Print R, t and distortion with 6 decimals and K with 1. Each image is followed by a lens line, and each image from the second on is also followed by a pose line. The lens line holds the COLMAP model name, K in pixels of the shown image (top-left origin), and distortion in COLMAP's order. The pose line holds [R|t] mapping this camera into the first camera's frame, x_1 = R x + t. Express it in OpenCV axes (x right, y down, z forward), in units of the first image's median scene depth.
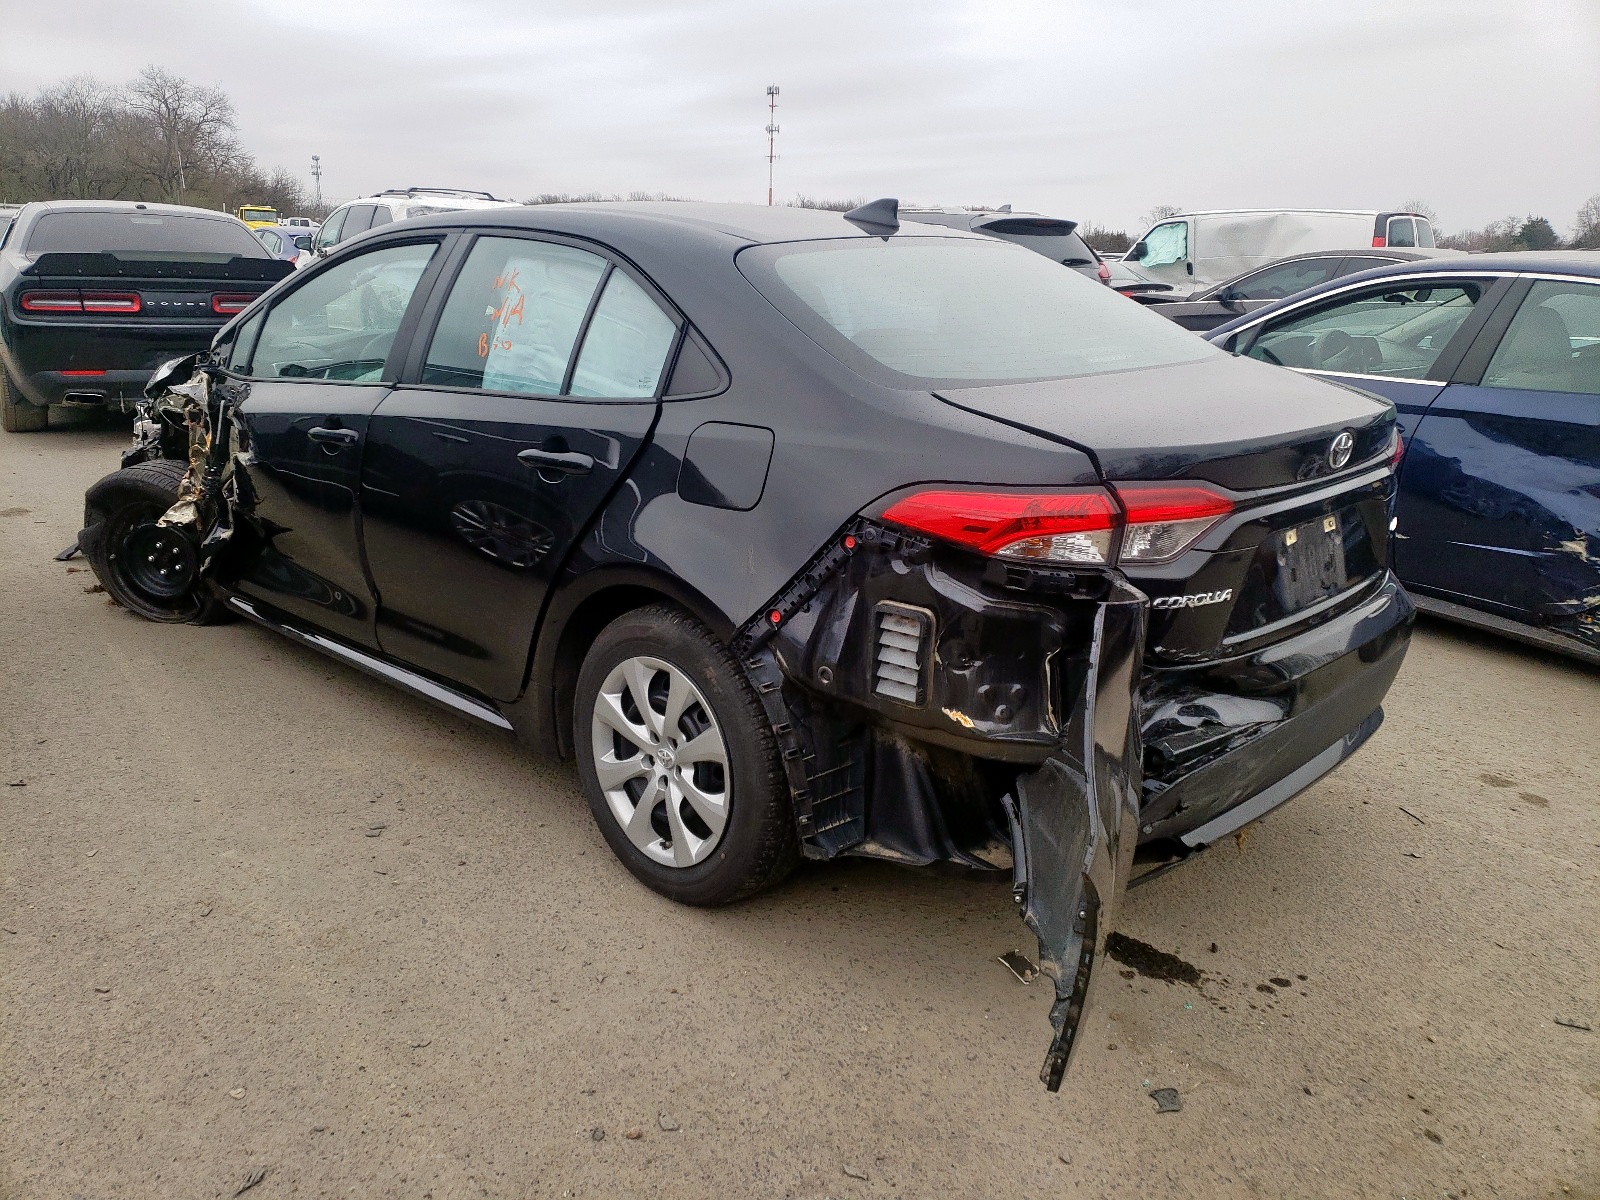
lens RADIAL K [[1177.0, 0, 800.0], [0, 1177.0, 598.1], [0, 0, 1]] dist [0.029763, 0.000529]
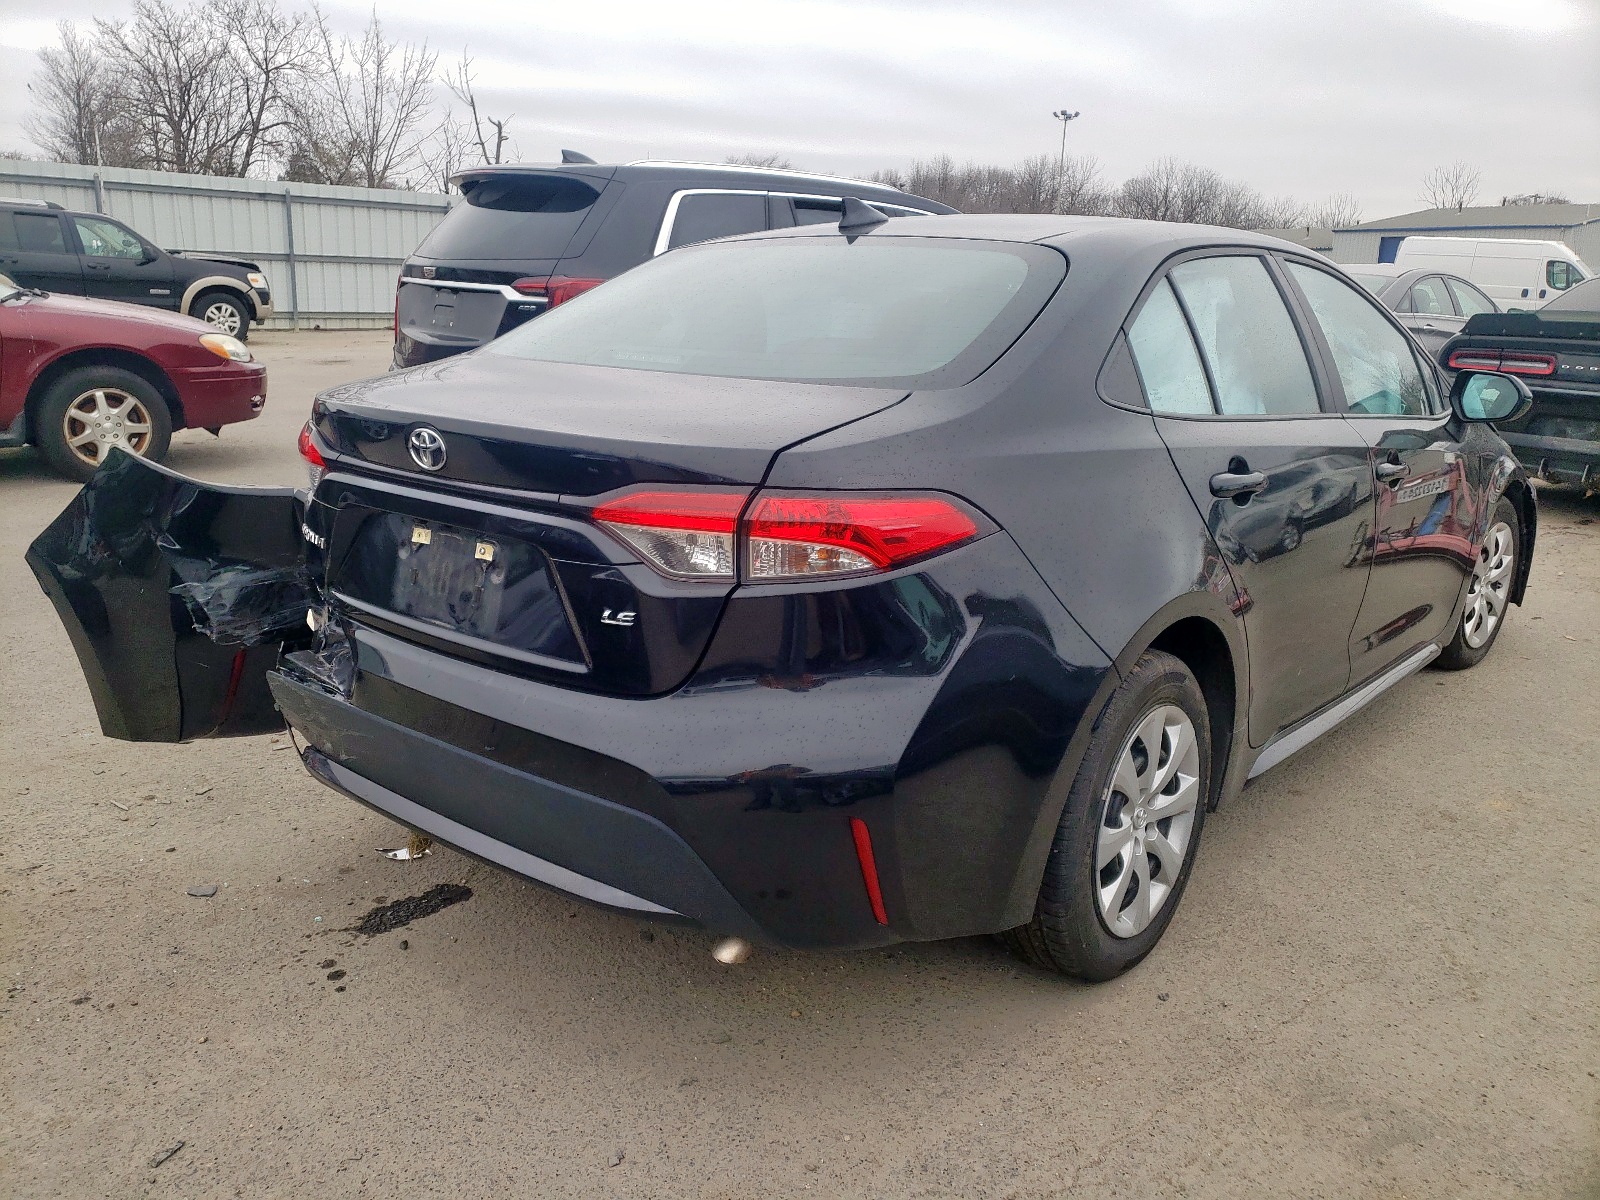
lens RADIAL K [[1212.2, 0, 800.1], [0, 1212.2, 601.7], [0, 0, 1]] dist [0.001071, 0.001457]
pose [[0.111445, 0.234283, -0.965759, 1.323727], [-0.303301, 0.933464, 0.191449, -0.263683], [0.946355, 0.271580, 0.175088, 1.094065]]
